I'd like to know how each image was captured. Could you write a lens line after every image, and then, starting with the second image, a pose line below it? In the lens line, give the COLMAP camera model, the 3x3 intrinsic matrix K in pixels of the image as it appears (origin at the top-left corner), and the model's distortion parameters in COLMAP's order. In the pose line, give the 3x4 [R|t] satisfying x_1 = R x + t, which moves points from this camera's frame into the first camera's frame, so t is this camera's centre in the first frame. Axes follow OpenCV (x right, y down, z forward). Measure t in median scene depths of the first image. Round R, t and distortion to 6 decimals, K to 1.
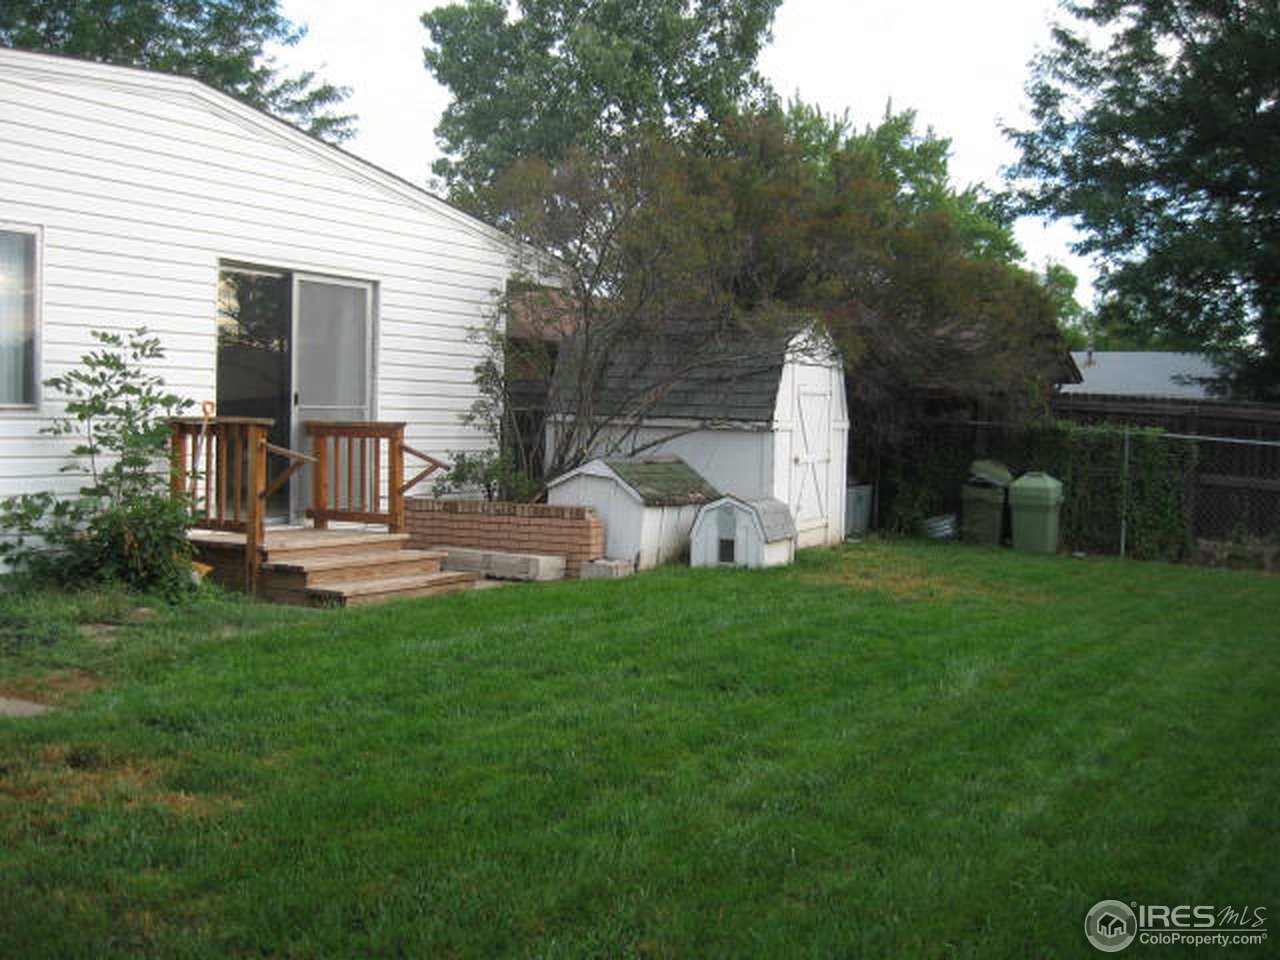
lens RADIAL K [[1404.6, 0, 640.0], [0, 1404.6, 480.0], [0, 0, 1]] dist [-0.119226, 0.059182]
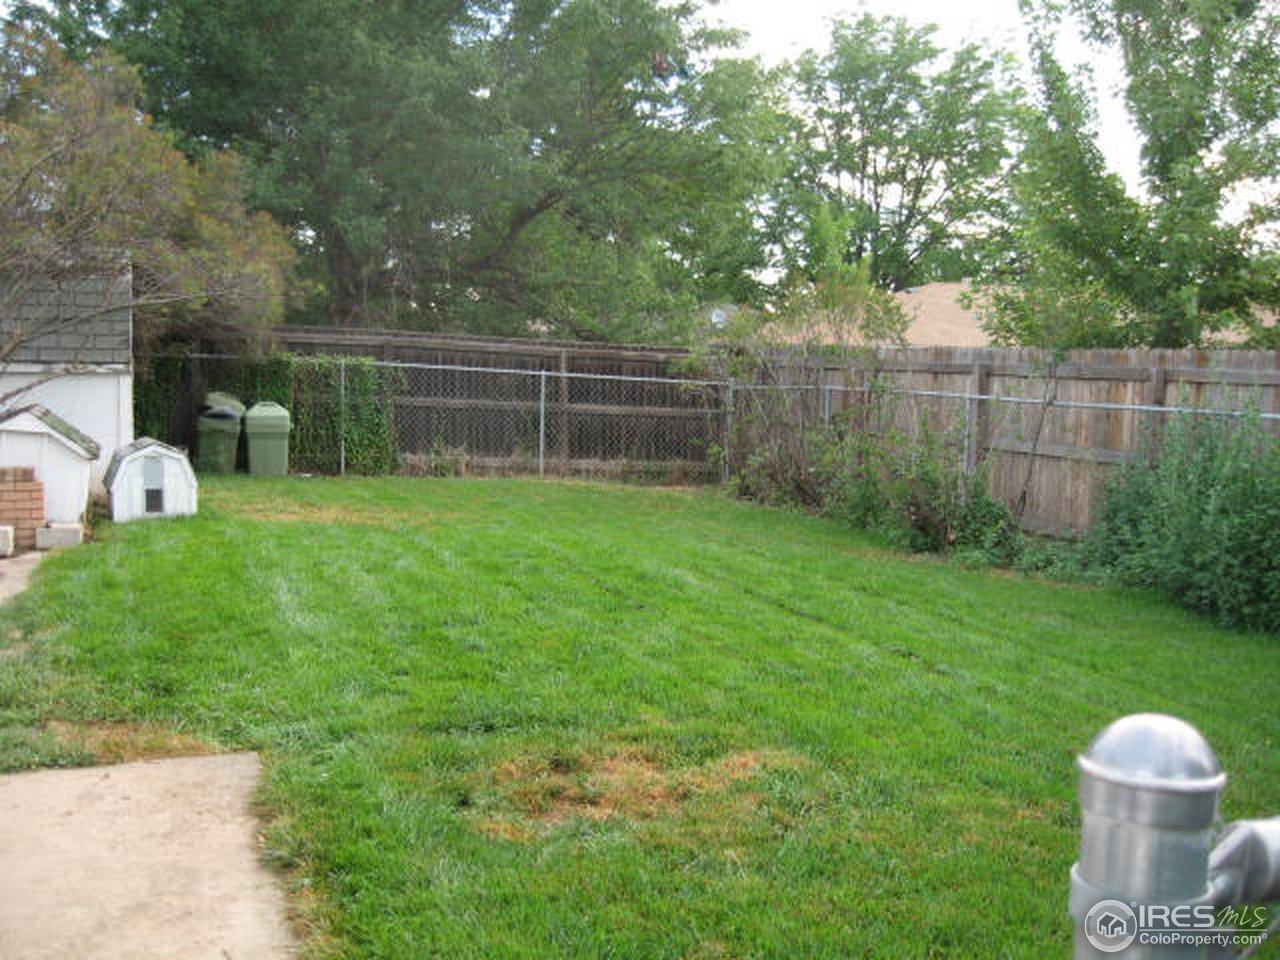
lens RADIAL K [[1404.6, 0, 640.0], [0, 1404.6, 480.0], [0, 0, 1]] dist [-0.119226, 0.059182]
pose [[0.629771, -0.085778, 0.772030, -0.388552], [0.032966, 0.995940, 0.083765, -0.027559], [-0.776081, -0.027302, 0.630042, 0.116849]]
